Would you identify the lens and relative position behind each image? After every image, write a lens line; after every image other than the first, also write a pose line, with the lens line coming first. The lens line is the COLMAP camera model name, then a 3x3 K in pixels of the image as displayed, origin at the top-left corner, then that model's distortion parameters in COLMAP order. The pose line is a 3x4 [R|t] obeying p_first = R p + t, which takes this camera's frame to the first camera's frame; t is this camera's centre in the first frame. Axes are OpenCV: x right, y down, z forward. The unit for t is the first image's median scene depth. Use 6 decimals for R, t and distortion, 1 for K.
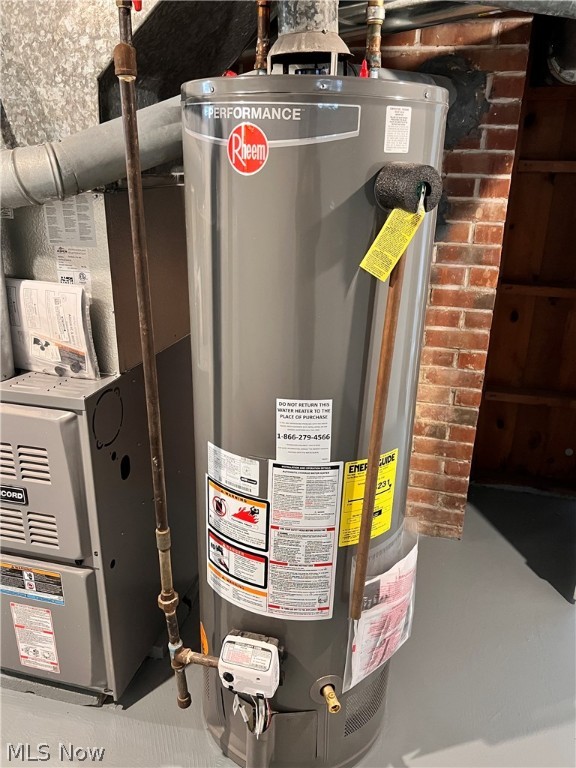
lens RADIAL K [[615.5, 0, 284.6], [0, 615.5, 383.3], [0, 0, 1]] dist [0.056122, -0.056296]
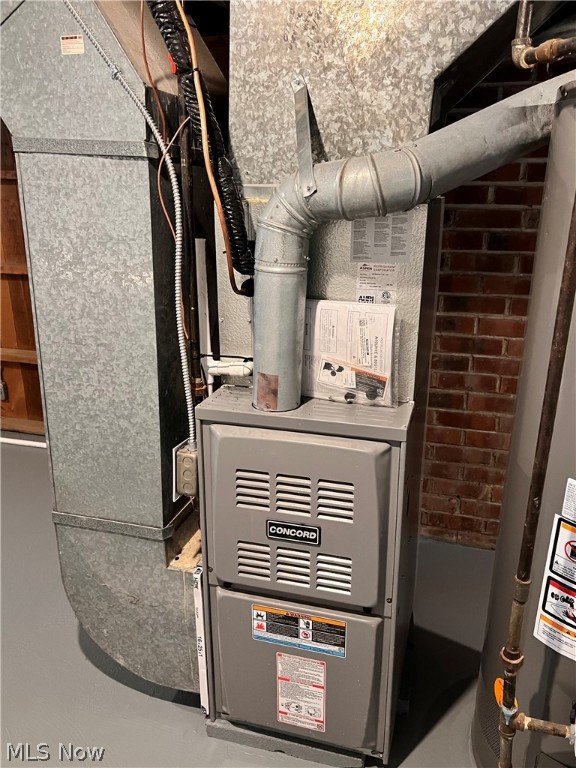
lens RADIAL K [[615.5, 0, 285.4], [0, 615.5, 383.1], [0, 0, 1]] dist [0.056122, -0.056296]
pose [[0.999799, -0.004860, -0.019472, -0.460173], [0.004128, 0.999291, -0.037436, -0.008741], [0.019640, 0.037348, 0.999109, 0.088989]]
